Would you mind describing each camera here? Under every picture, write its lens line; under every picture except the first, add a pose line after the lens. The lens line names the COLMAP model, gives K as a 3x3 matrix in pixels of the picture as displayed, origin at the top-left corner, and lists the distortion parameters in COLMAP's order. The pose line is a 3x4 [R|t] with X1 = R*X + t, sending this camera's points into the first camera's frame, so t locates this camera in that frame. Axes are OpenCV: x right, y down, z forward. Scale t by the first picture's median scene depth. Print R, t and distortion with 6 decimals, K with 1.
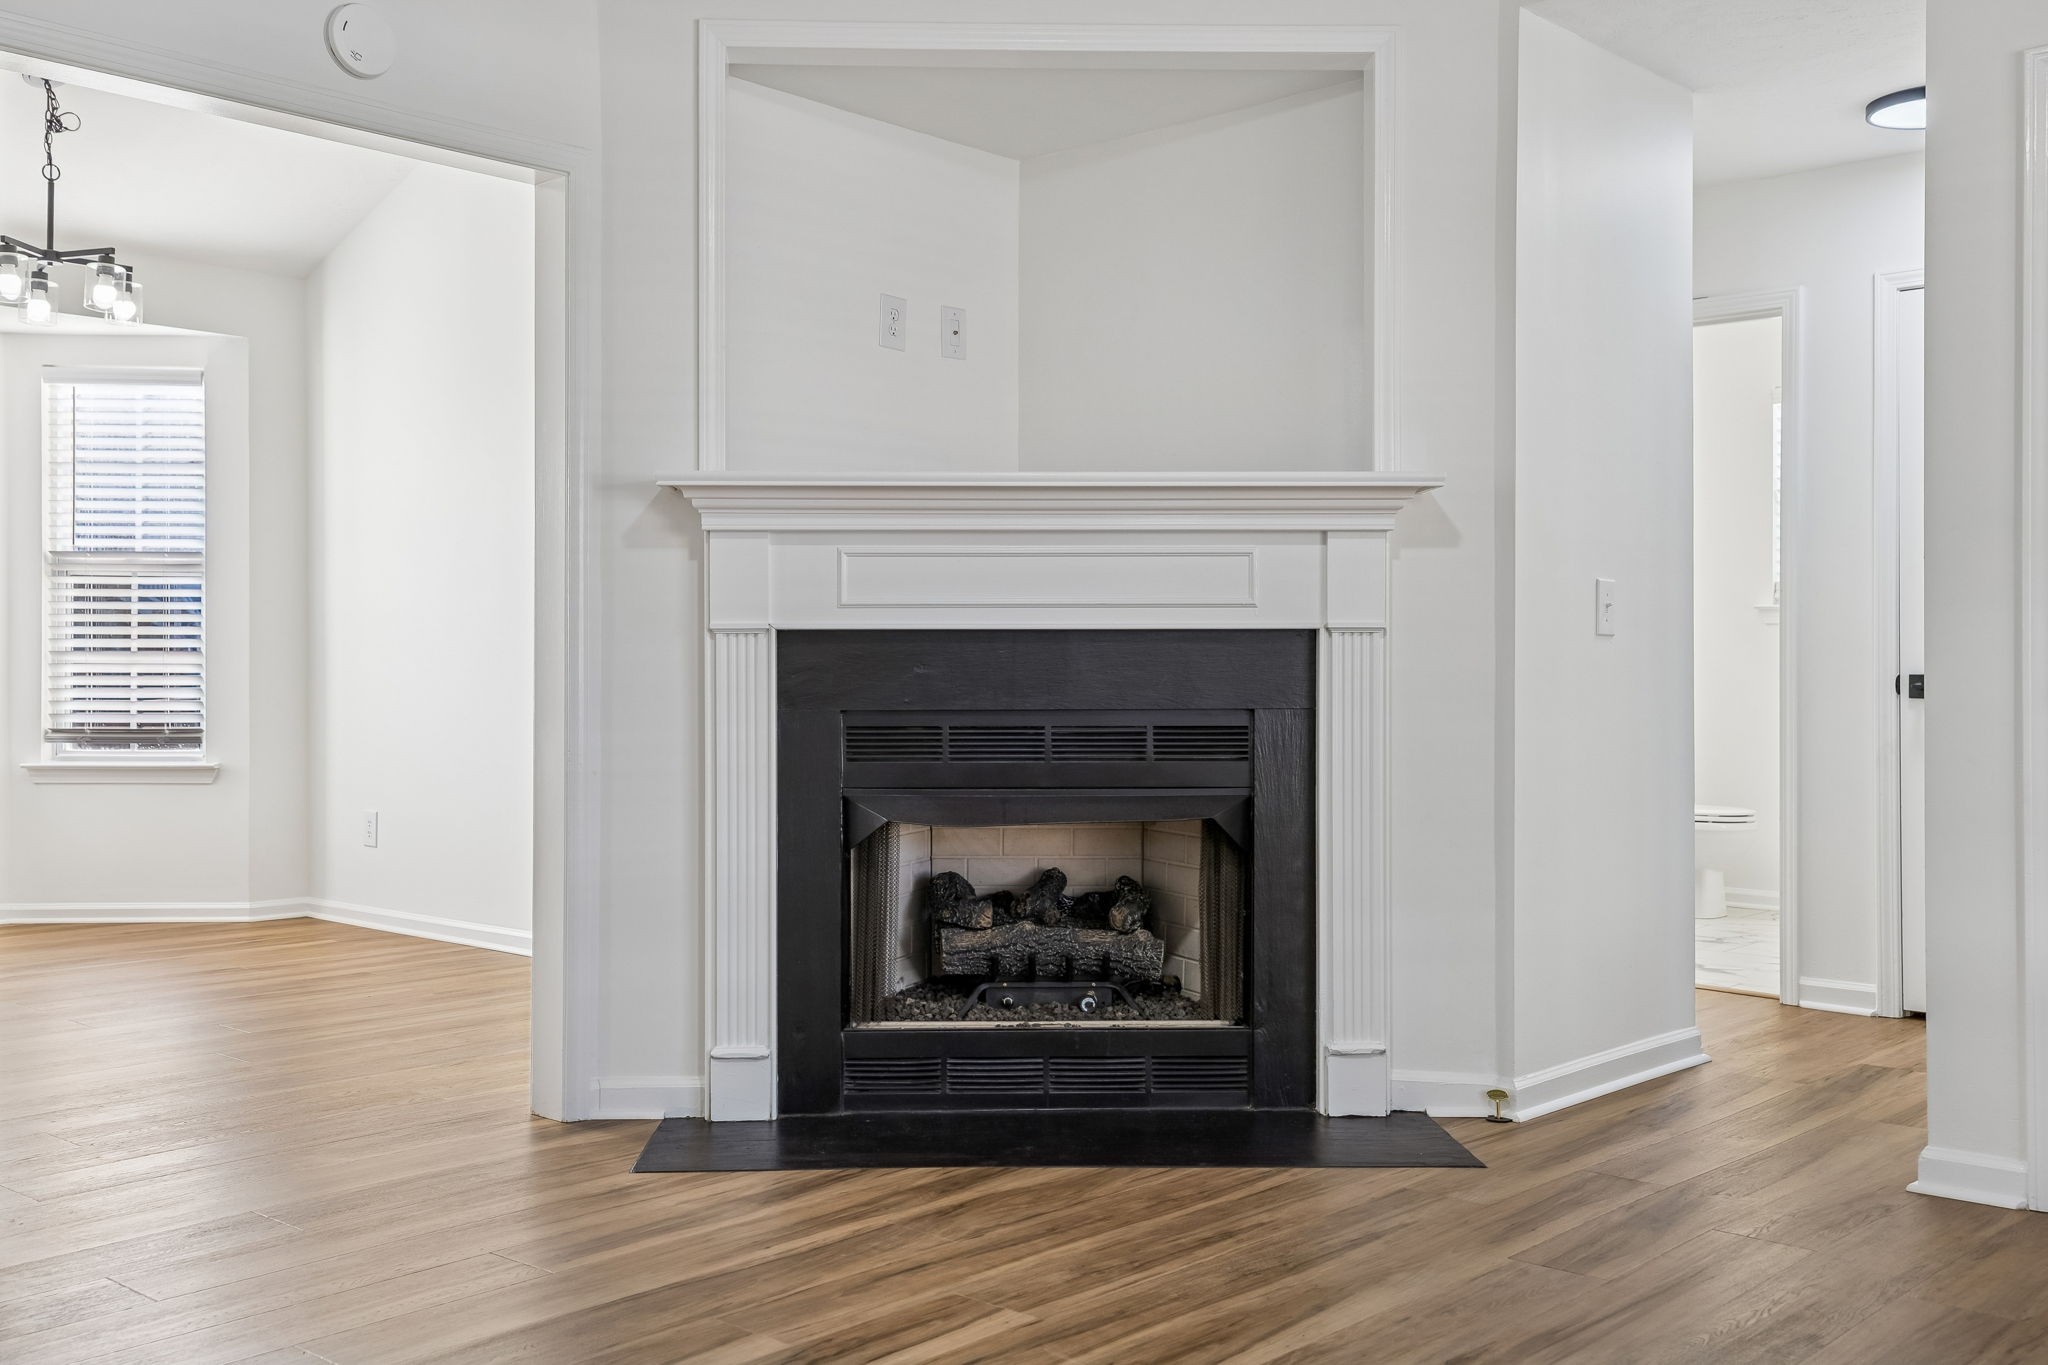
lens RADIAL K [[1979.3, 0, 1009.9], [0, 1979.3, 661.5], [0, 0, 1]] dist [0.070720, 0.005138]
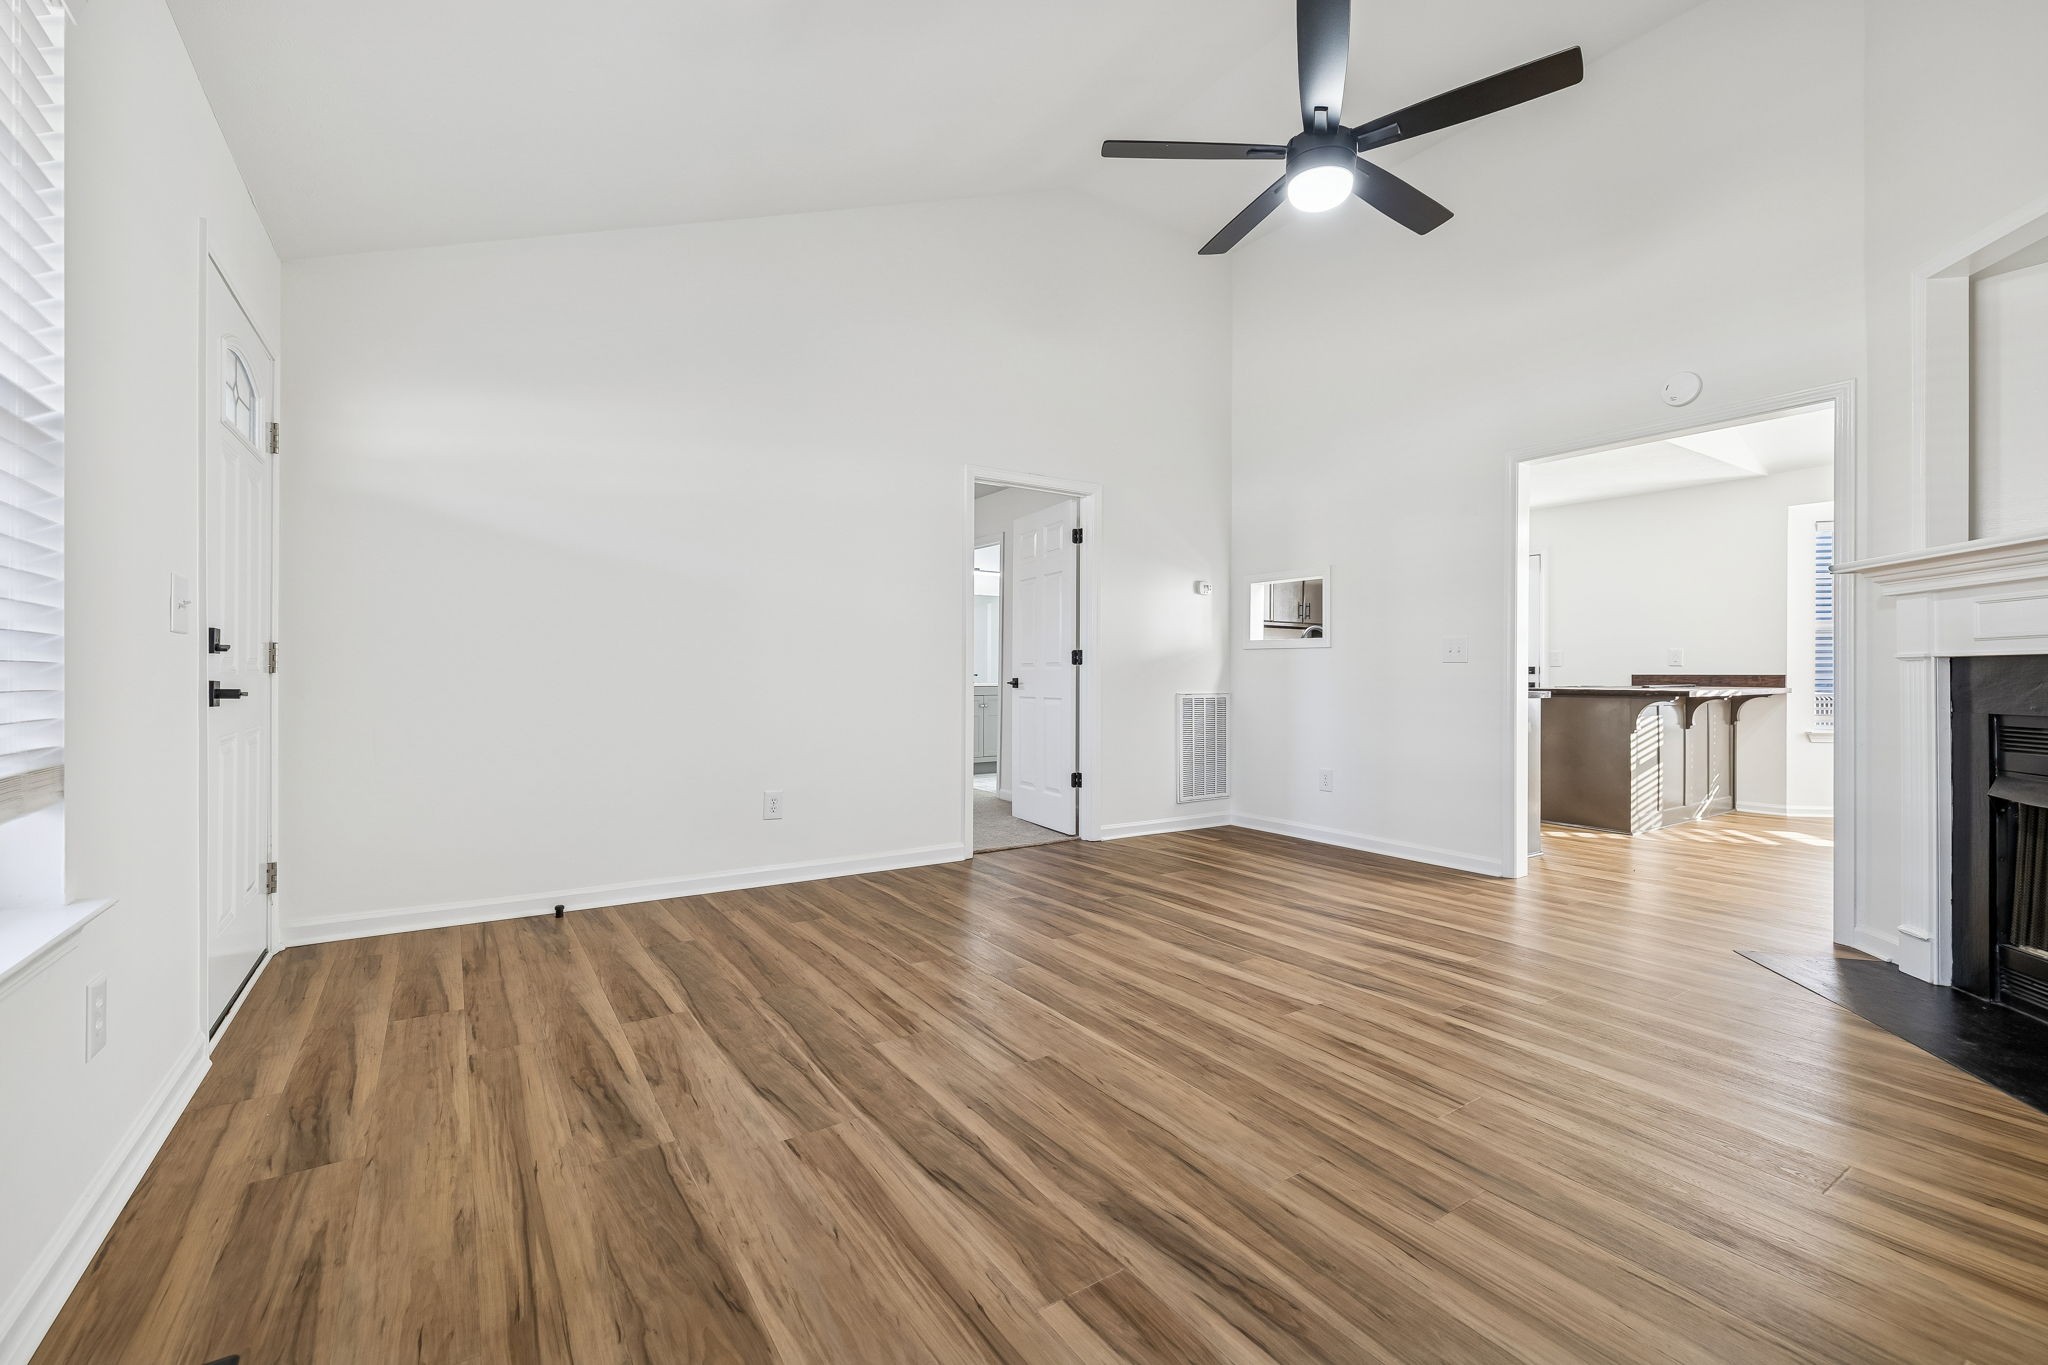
lens RADIAL K [[866.3, 0, 1017.3], [0, 866.3, 670.9], [0, 0, 1]] dist [0.001900, 0.000010]
pose [[-0.252870, -0.005724, -0.967483, 0.663598], [-0.004886, 0.999977, -0.004639, 0.000541], [0.967488, 0.003554, -0.252893, 0.475147]]
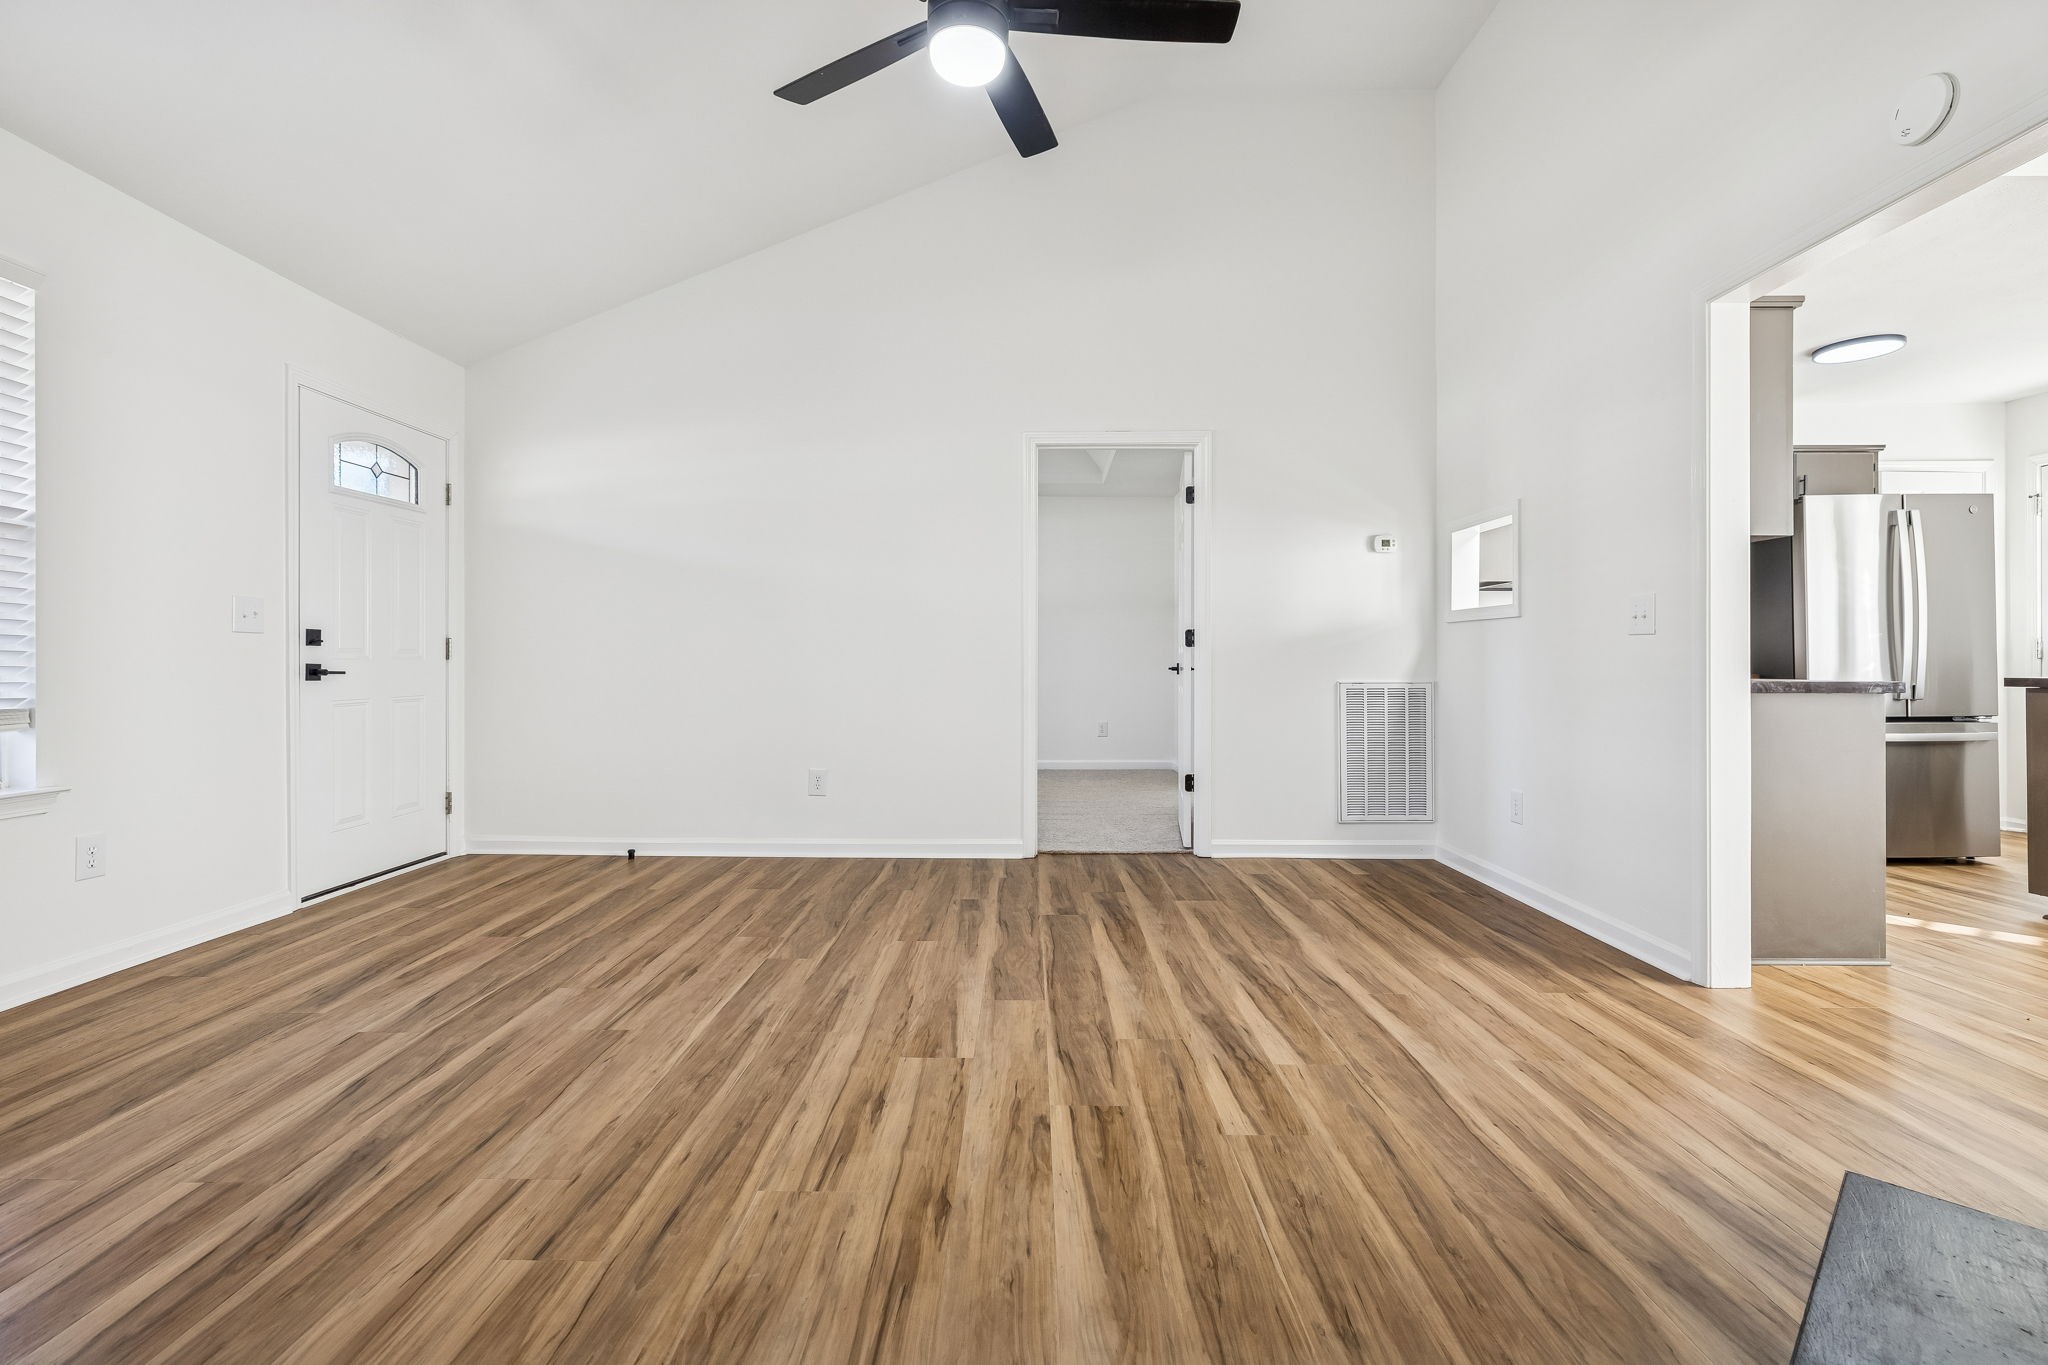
lens RADIAL K [[926.8, 0, 1013.1], [0, 926.8, 663.8], [0, 0, 1]] dist [-0.003732, 0.000180]
pose [[-0.755288, 0.000196, -0.655392, 0.360732], [-0.000891, 0.999999, 0.001325, 0.004521], [0.655392, 0.001585, -0.755287, 0.922589]]
